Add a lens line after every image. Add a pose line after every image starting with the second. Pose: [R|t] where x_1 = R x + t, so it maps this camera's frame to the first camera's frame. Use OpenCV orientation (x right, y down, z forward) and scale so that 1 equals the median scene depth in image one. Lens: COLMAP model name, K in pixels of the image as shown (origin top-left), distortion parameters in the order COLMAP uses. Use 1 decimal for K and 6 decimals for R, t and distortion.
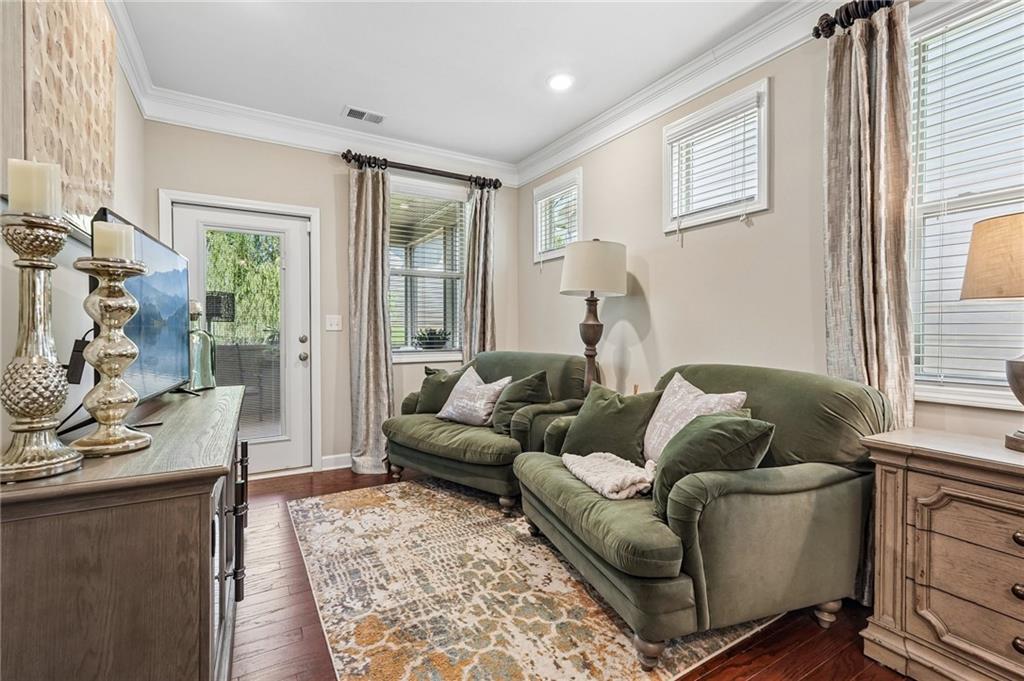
lens RADIAL K [[462.1, 0, 512.0], [0, 462.1, 340.5], [0, 0, 1]] dist [-0.000356, 0.000005]
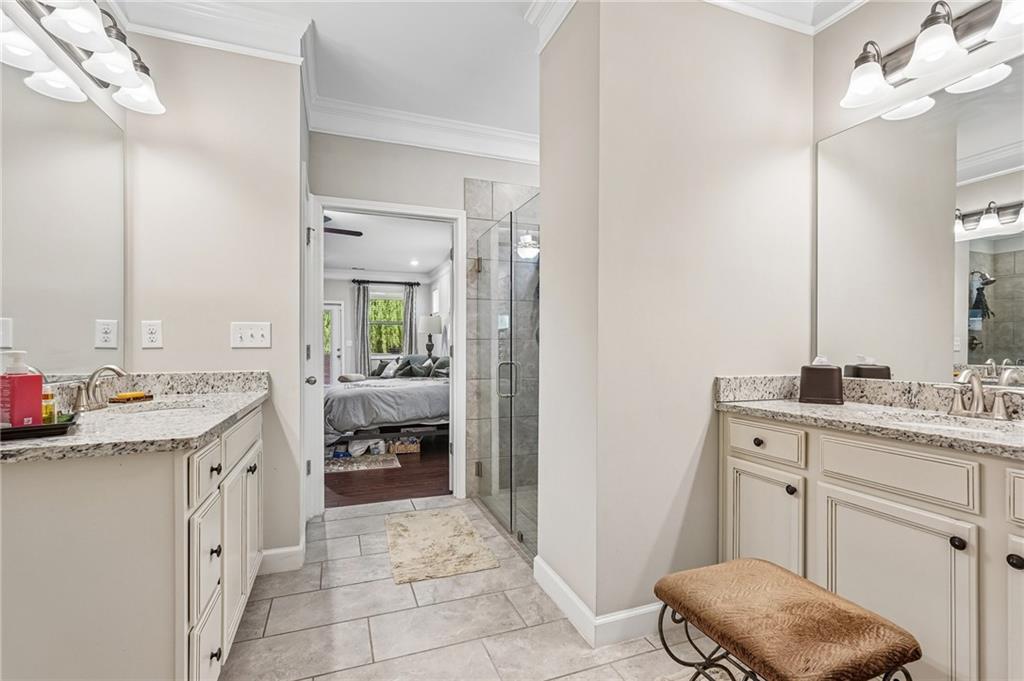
lens RADIAL K [[465.5, 0, 512.0], [0, 465.5, 349.1], [0, 0, 1]] dist [0.000668, 0.000143]
pose [[0.985322, -0.000748, -0.170707, 0.995564], [-0.000455, 0.999975, -0.007013, 0.012962], [0.170708, 0.006987, 0.985297, -1.481061]]
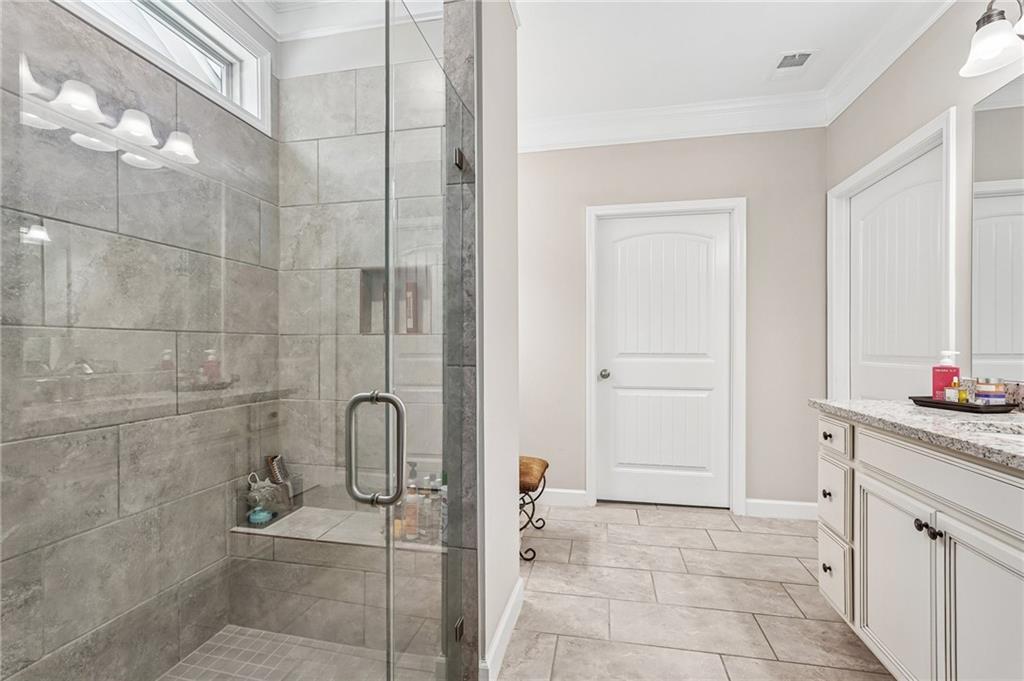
lens RADIAL K [[458.2, 0, 512.0], [0, 458.2, 340.5], [0, 0, 1]] dist [0.000411, 0.000487]
pose [[-0.745571, 0.003314, 0.666418, 0.626177], [0.009982, 0.999931, 0.006194, -0.005650], [-0.666352, 0.011270, -0.745552, -0.559810]]
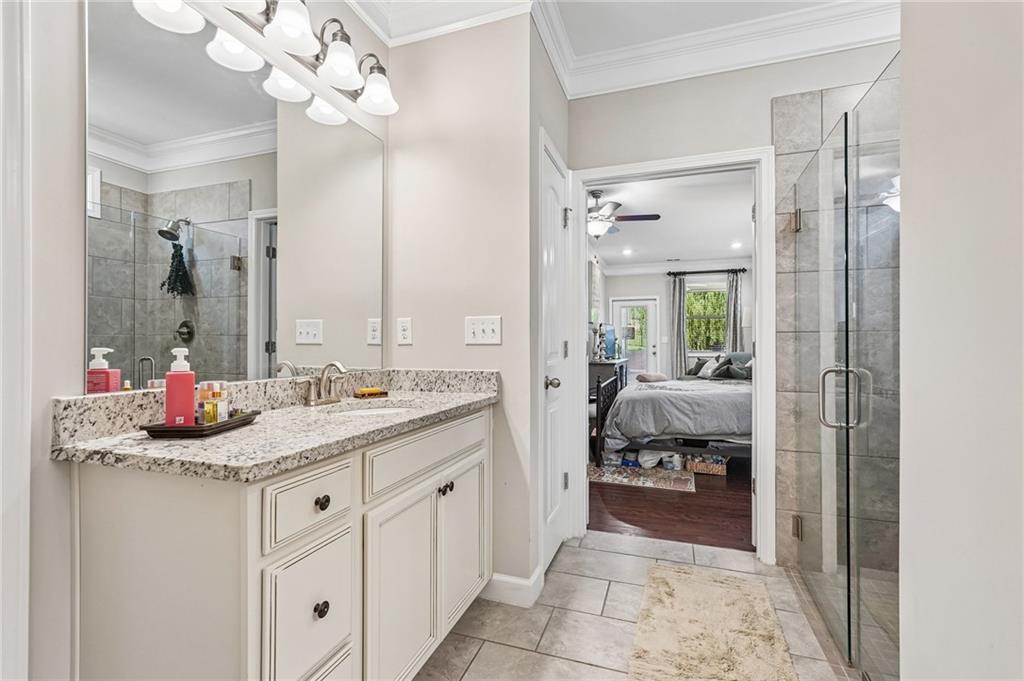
lens RADIAL K [[458.2, 0, 512.0], [0, 458.2, 340.5], [0, 0, 1]] dist [0.000411, 0.000487]
pose [[0.646184, -0.006920, -0.763150, 0.992052], [-0.007104, 0.999861, -0.015082, 0.010201], [0.763149, 0.015167, 0.646045, -1.262878]]
